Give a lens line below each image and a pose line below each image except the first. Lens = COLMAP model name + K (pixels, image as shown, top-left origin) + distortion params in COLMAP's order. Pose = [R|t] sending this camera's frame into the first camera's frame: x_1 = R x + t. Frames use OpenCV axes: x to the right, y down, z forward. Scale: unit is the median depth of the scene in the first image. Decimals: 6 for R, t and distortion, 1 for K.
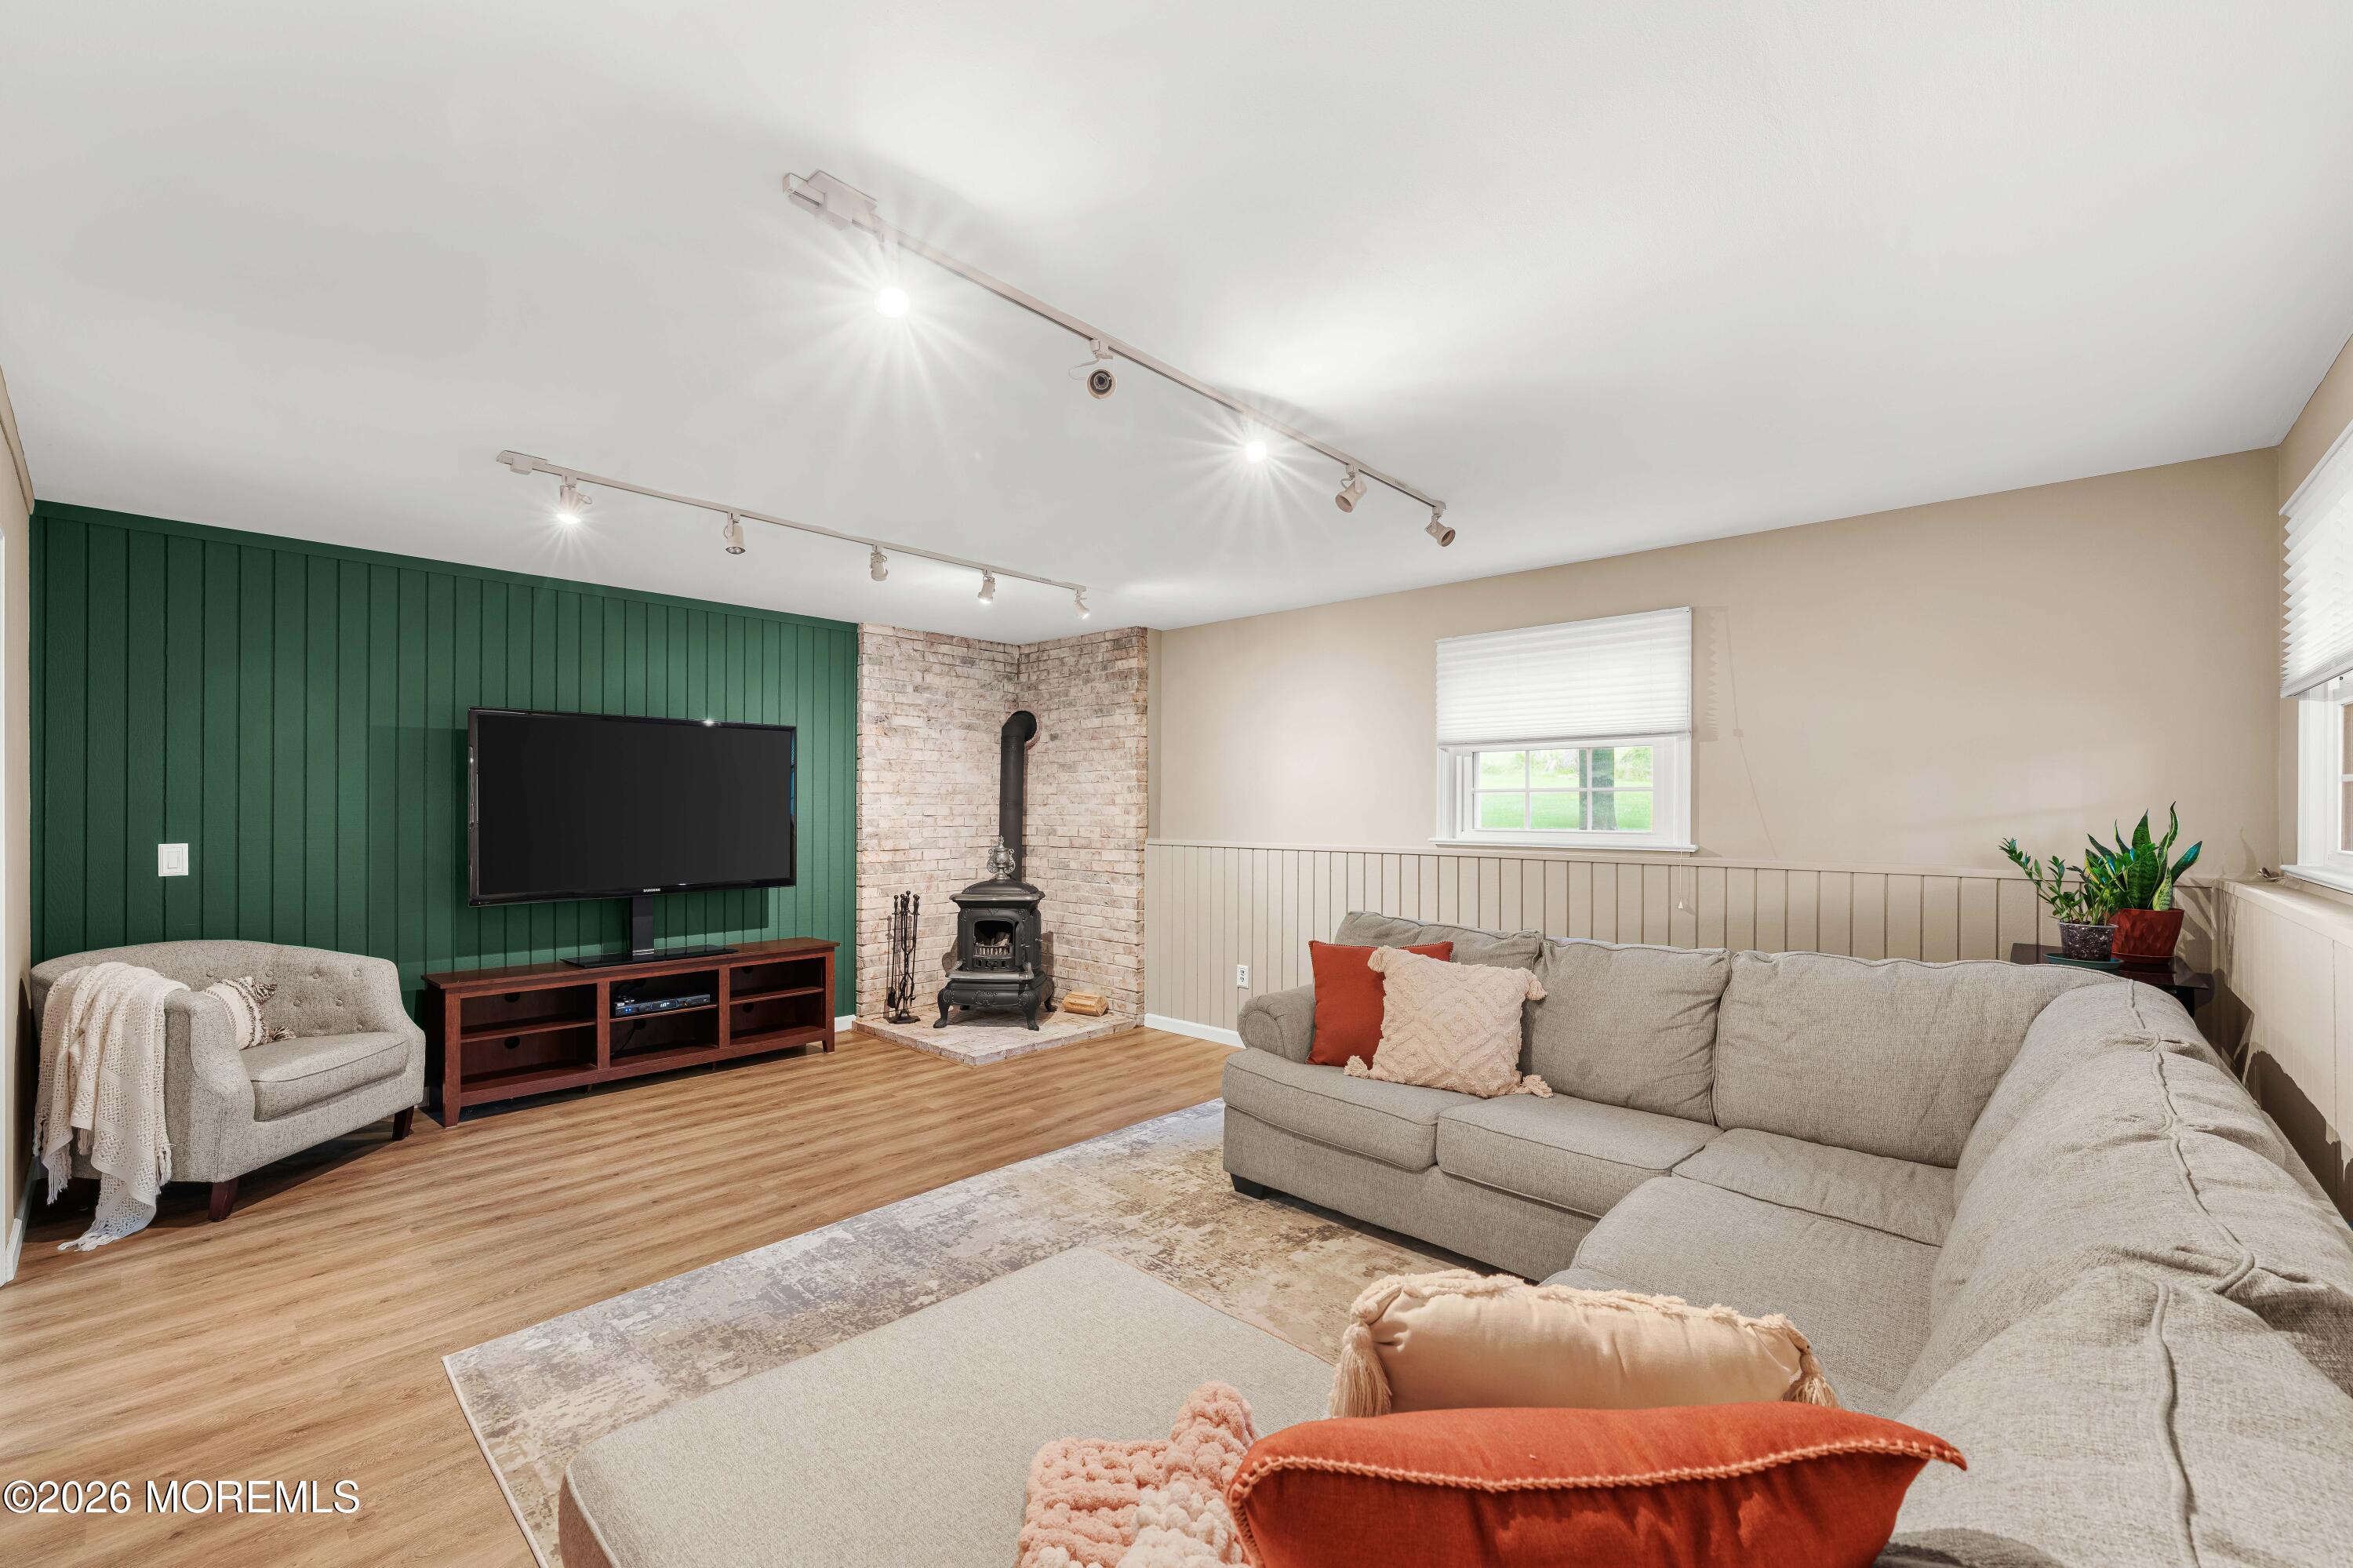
lens RADIAL K [[968.0, 0, 1167.4], [0, 968.0, 804.5], [0, 0, 1]] dist [0.000630, 0.000066]
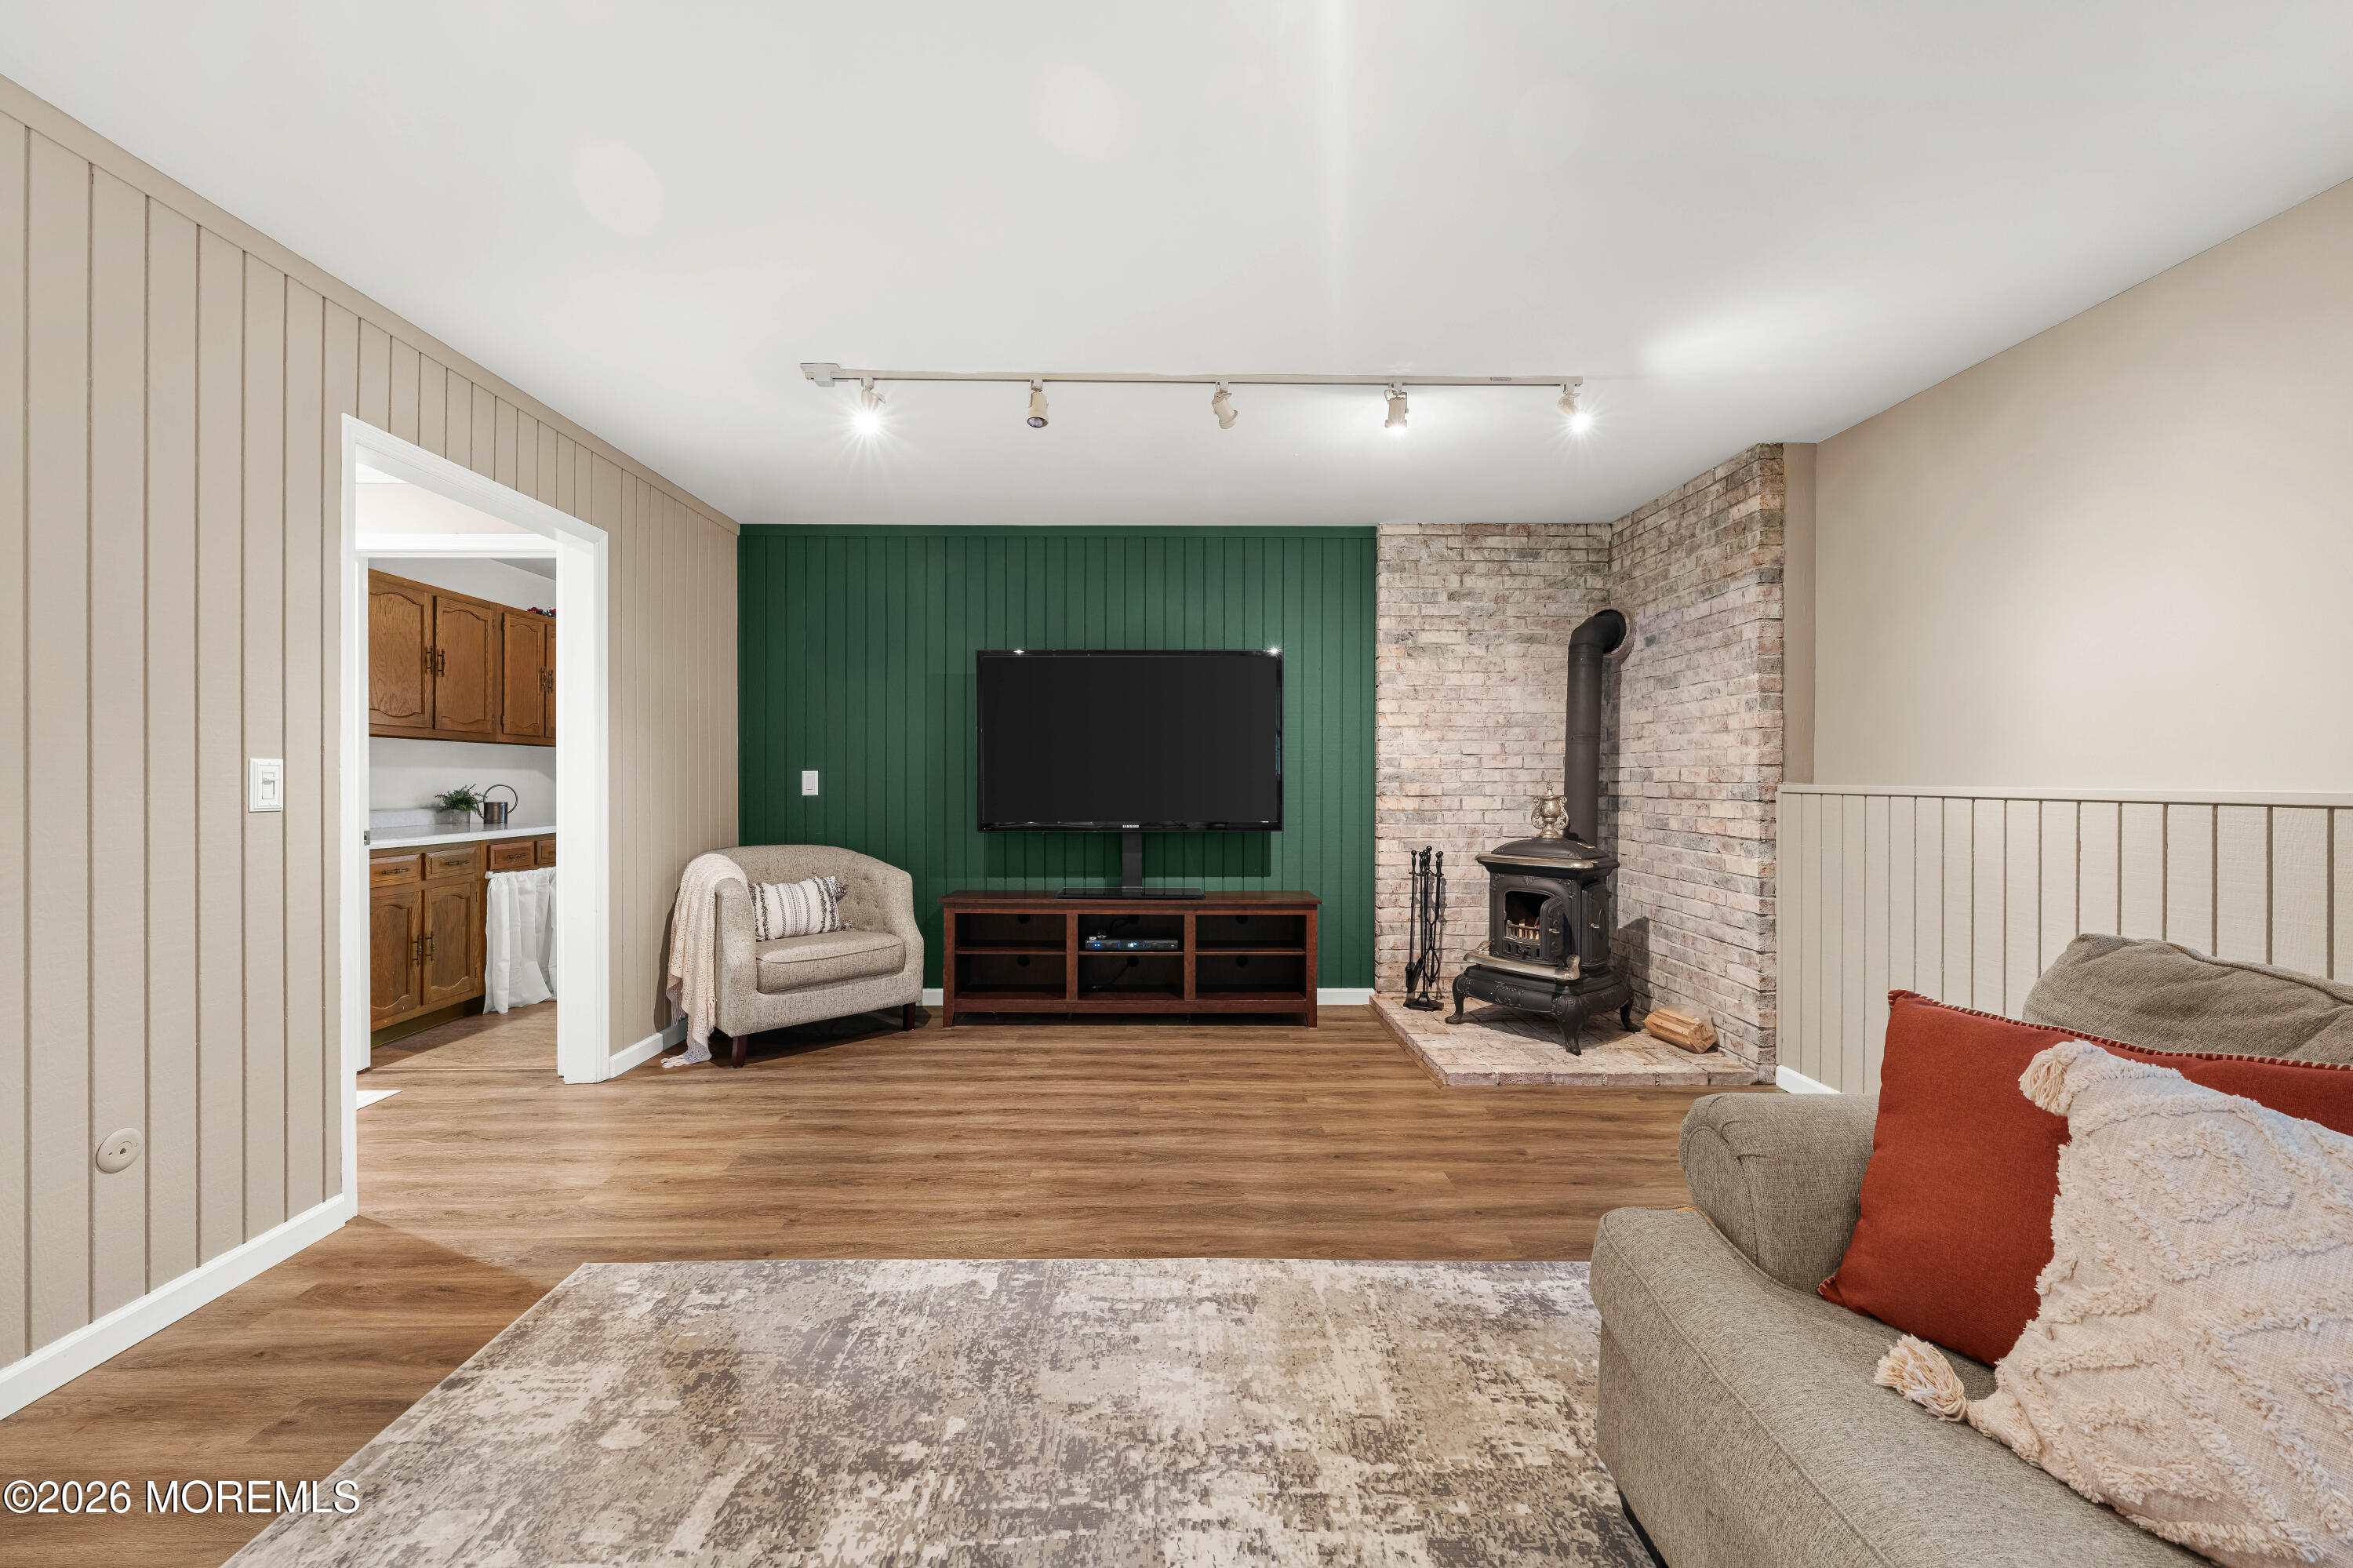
lens RADIAL K [[919.5, 0, 1170.1], [0, 919.5, 775.7], [0, 0, 1]] dist [0.000820, -0.000017]
pose [[0.691245, -0.000714, -0.722620, 0.147427], [0.000782, 1.000000, -0.000239, 0.033222], [0.722620, -0.000400, 0.691246, 0.342206]]
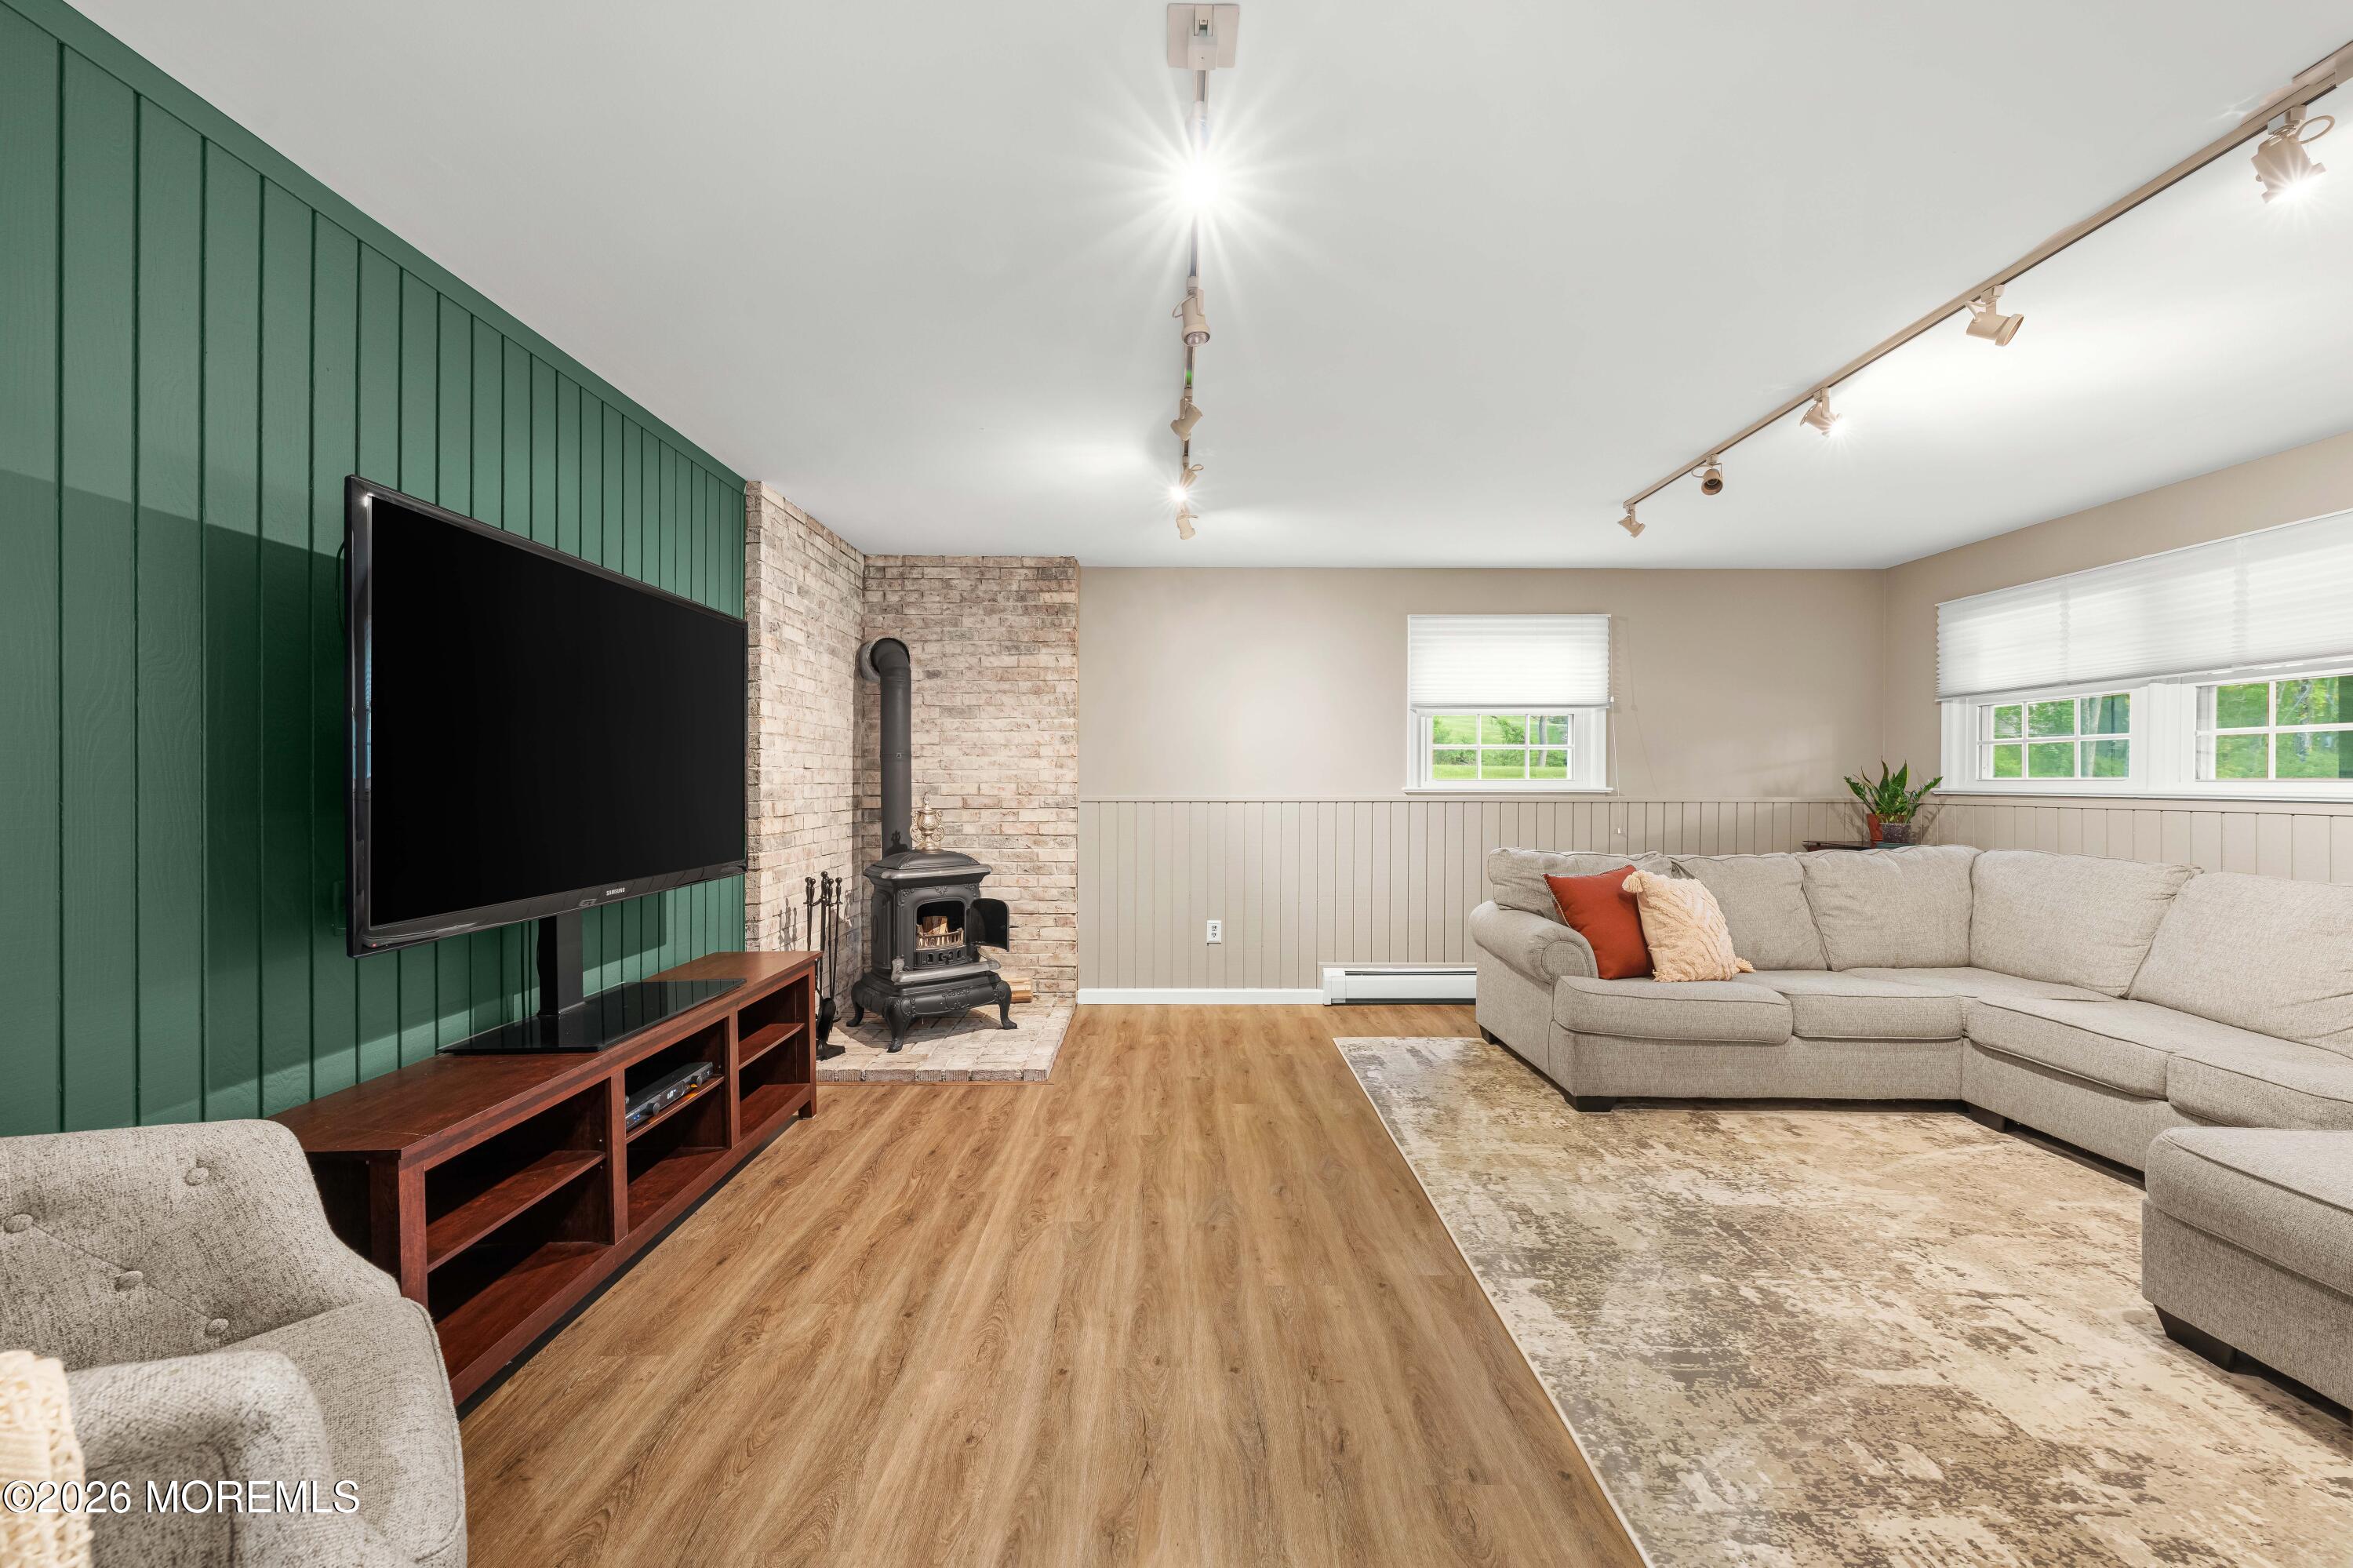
lens RADIAL K [[879.8, 0, 1176.5], [0, 879.8, 784.0], [0, 0, 1]] dist [0.001360, 0.000176]
pose [[0.727542, -0.002835, 0.686057, -0.569144], [-0.000958, 0.999986, 0.005149, 0.022547], [-0.686062, -0.004403, 0.727530, 0.377465]]
